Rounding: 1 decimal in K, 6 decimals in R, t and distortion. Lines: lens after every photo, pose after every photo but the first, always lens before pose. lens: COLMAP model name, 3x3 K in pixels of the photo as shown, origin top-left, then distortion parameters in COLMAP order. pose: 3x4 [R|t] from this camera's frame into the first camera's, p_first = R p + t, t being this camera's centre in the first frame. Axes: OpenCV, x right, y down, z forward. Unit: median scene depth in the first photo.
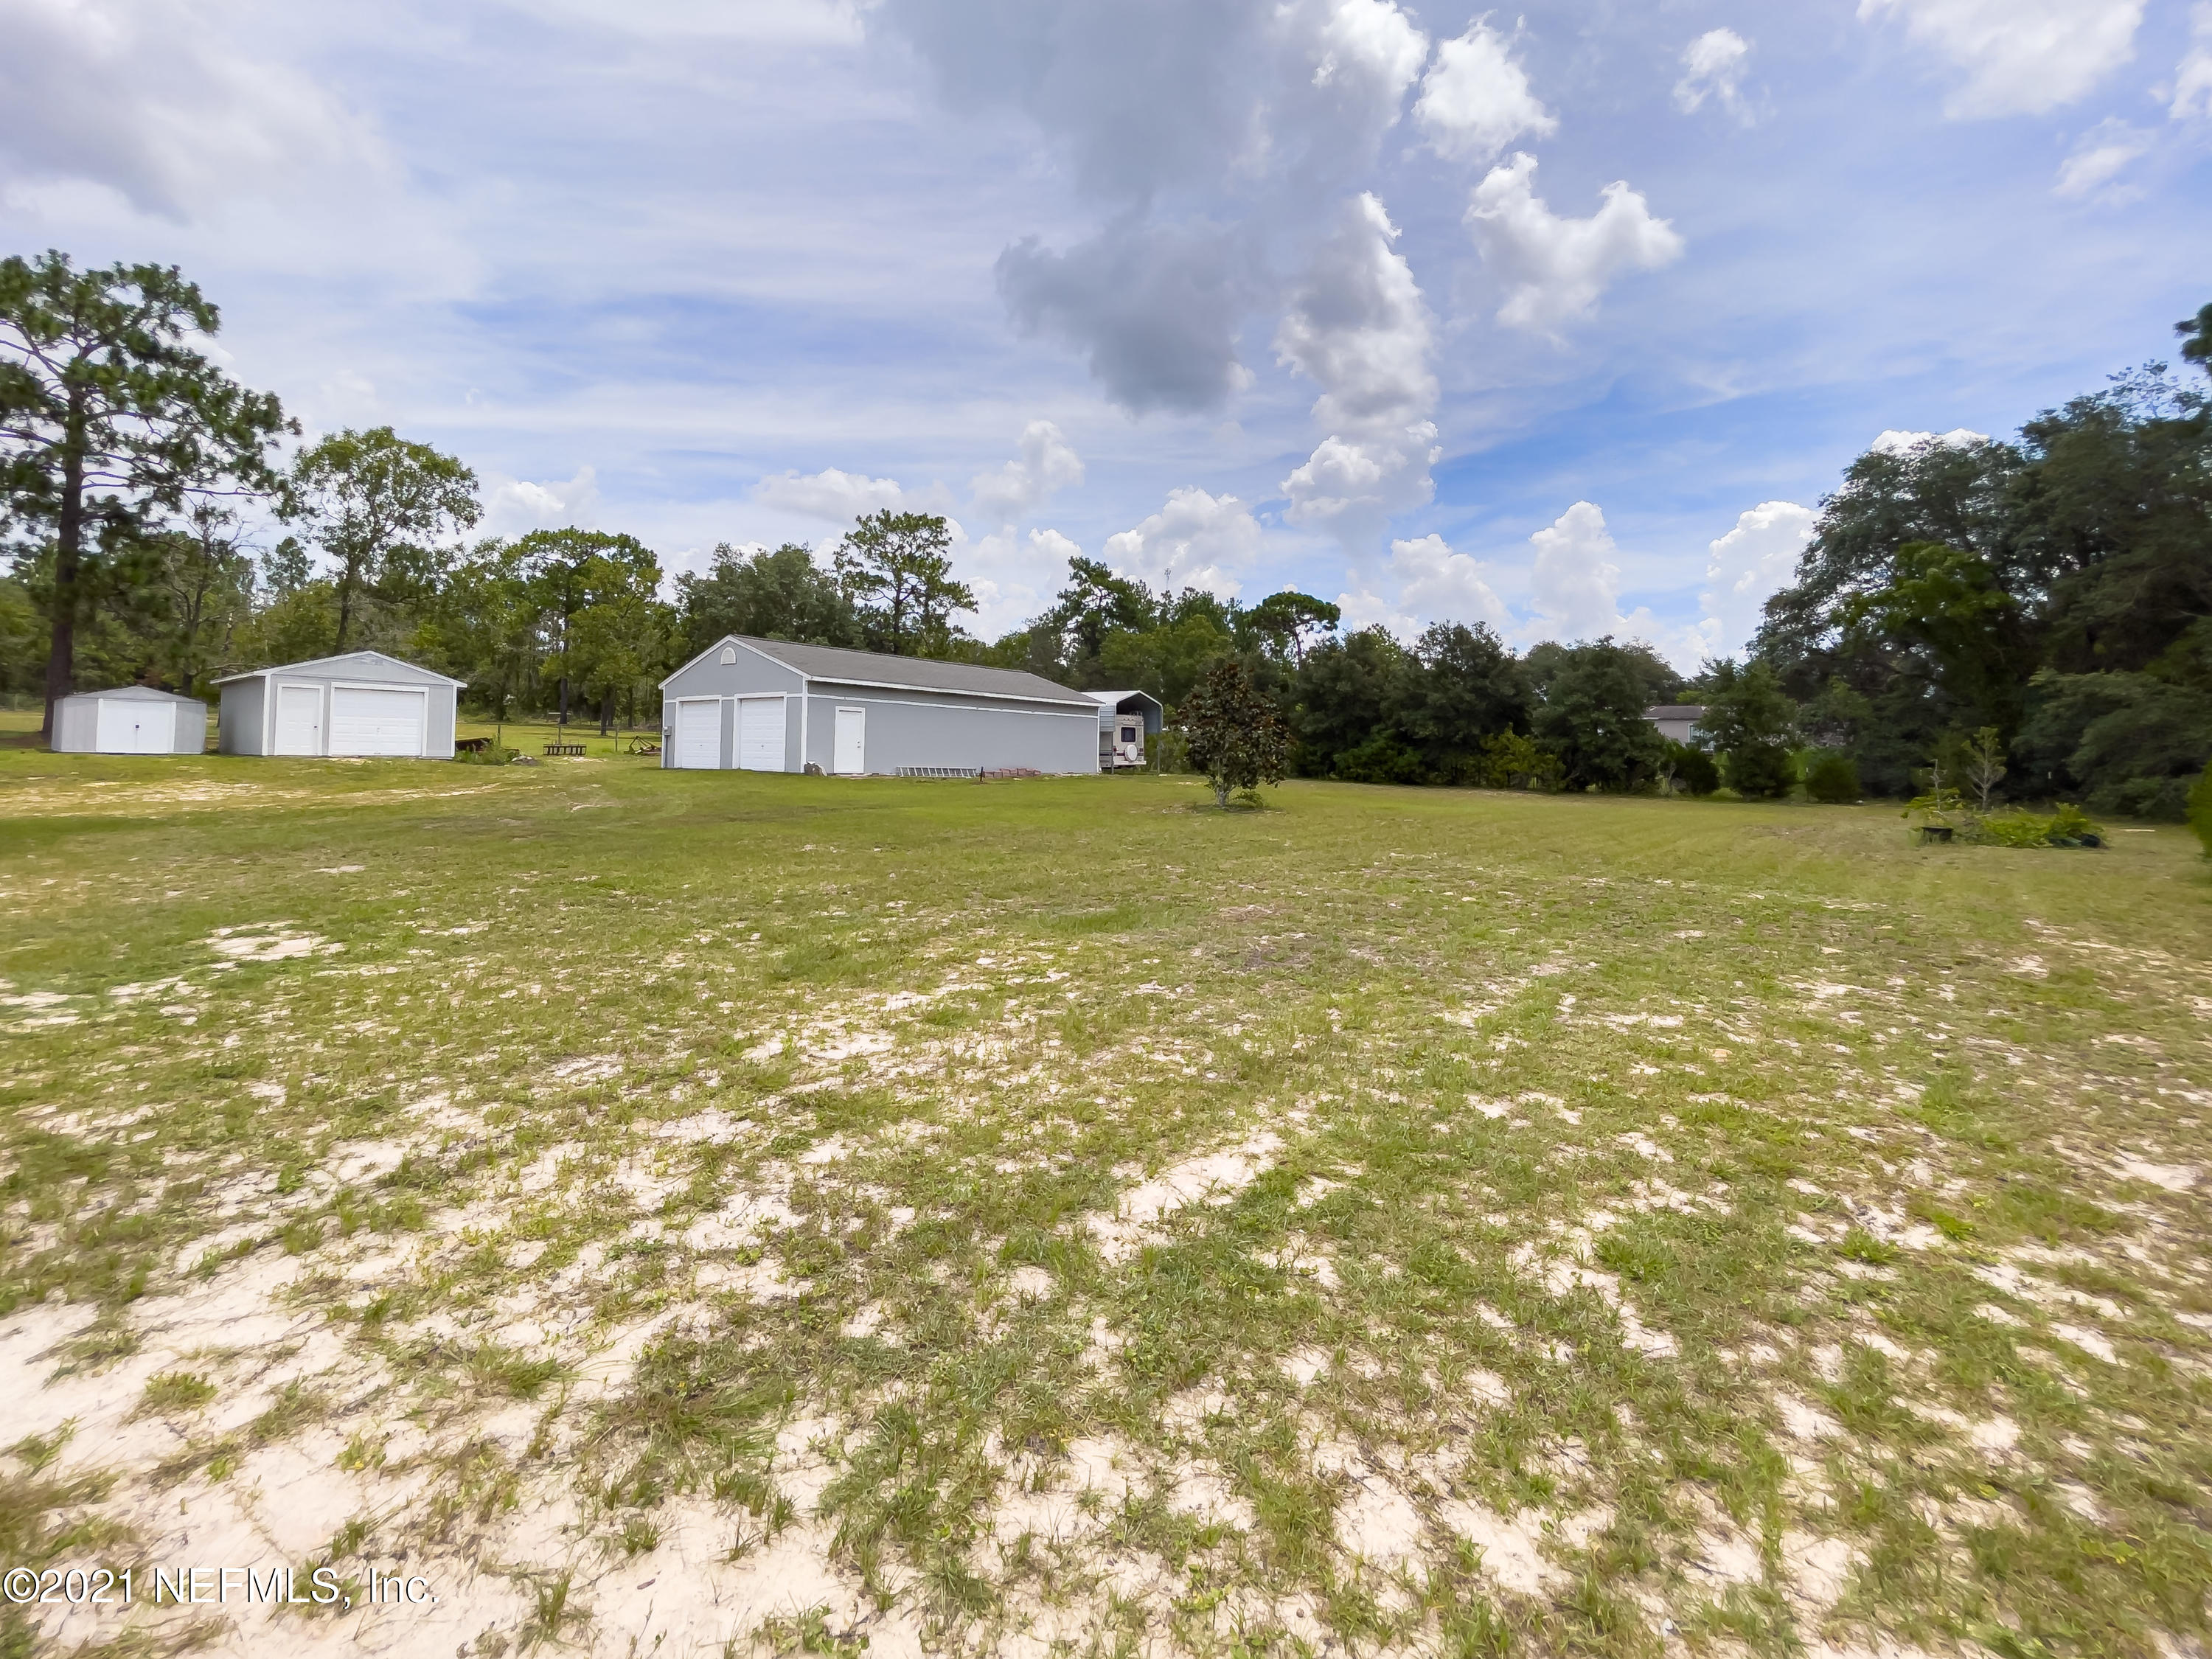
lens RADIAL K [[955.2, 0, 1120.4], [0, 955.2, 724.0], [0, 0, 1]] dist [-0.004936, 0.002049]
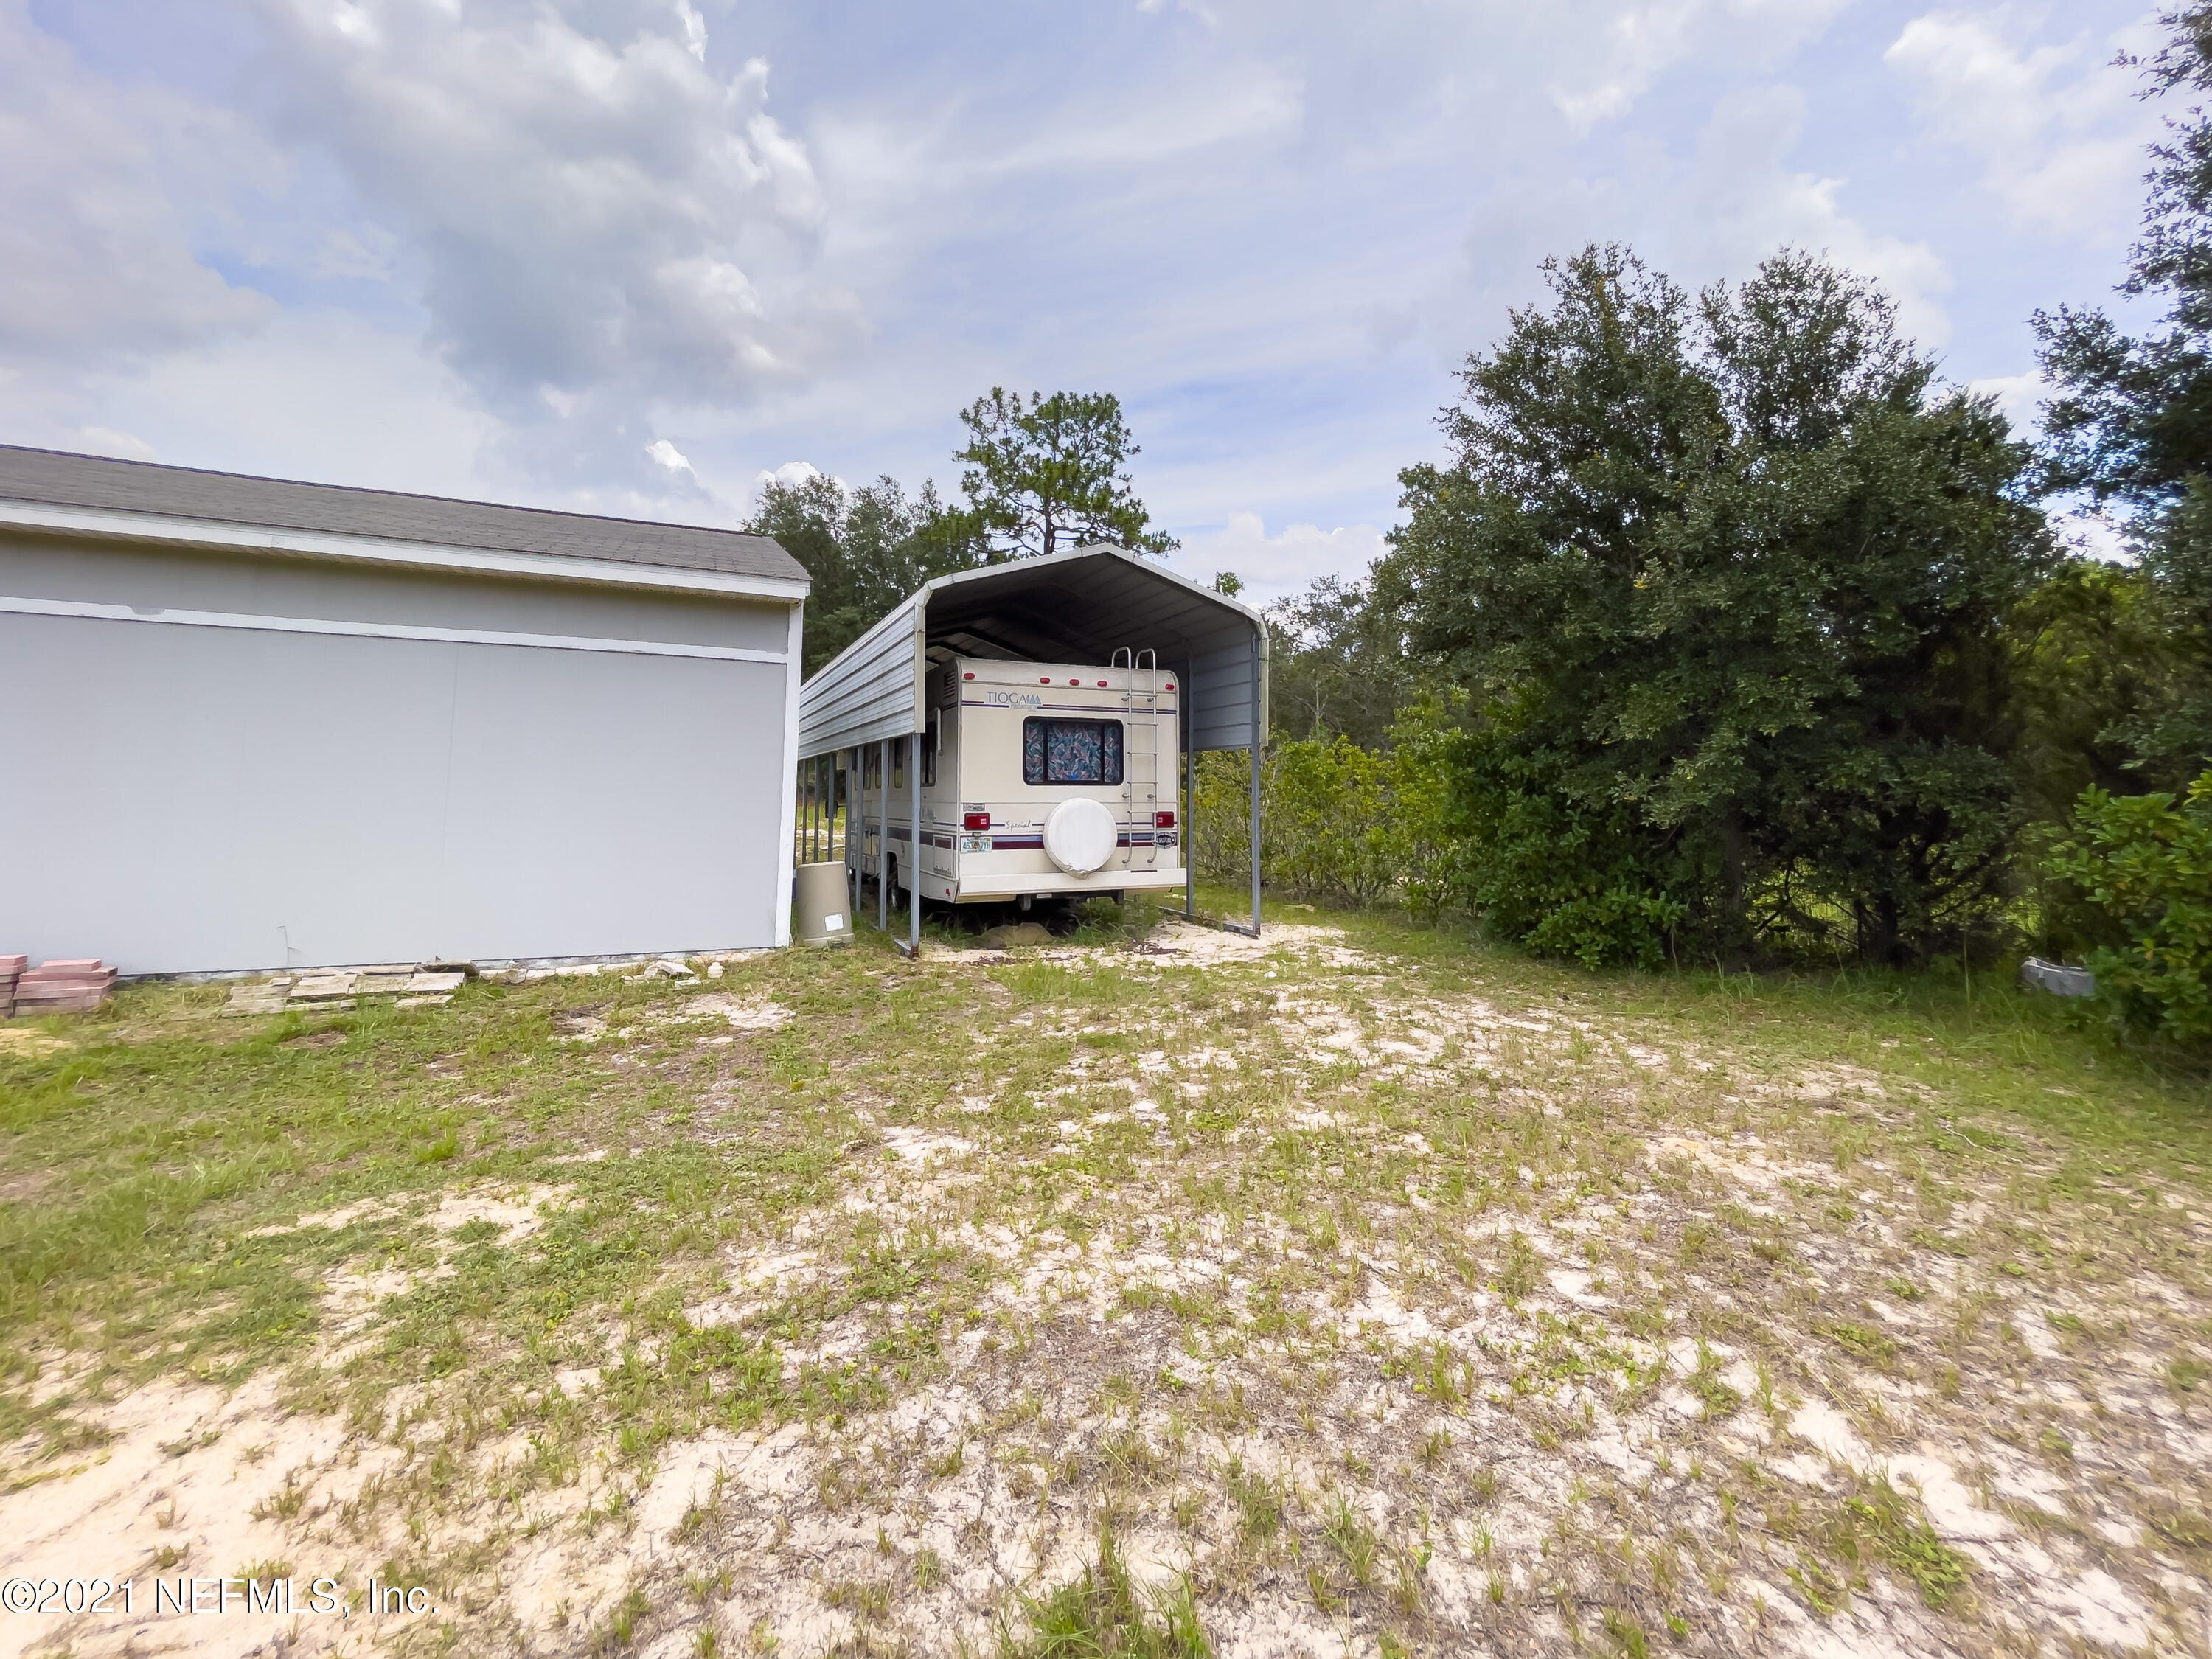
lens RADIAL K [[955.7, 0, 1128.6], [0, 955.7, 721.6], [0, 0, 1]] dist [-0.016795, 0.006233]
pose [[0.884555, -0.045170, -0.464243, 0.069694], [0.020127, 0.998069, -0.058761, 0.009778], [0.466001, 0.042634, 0.883757, 0.462208]]
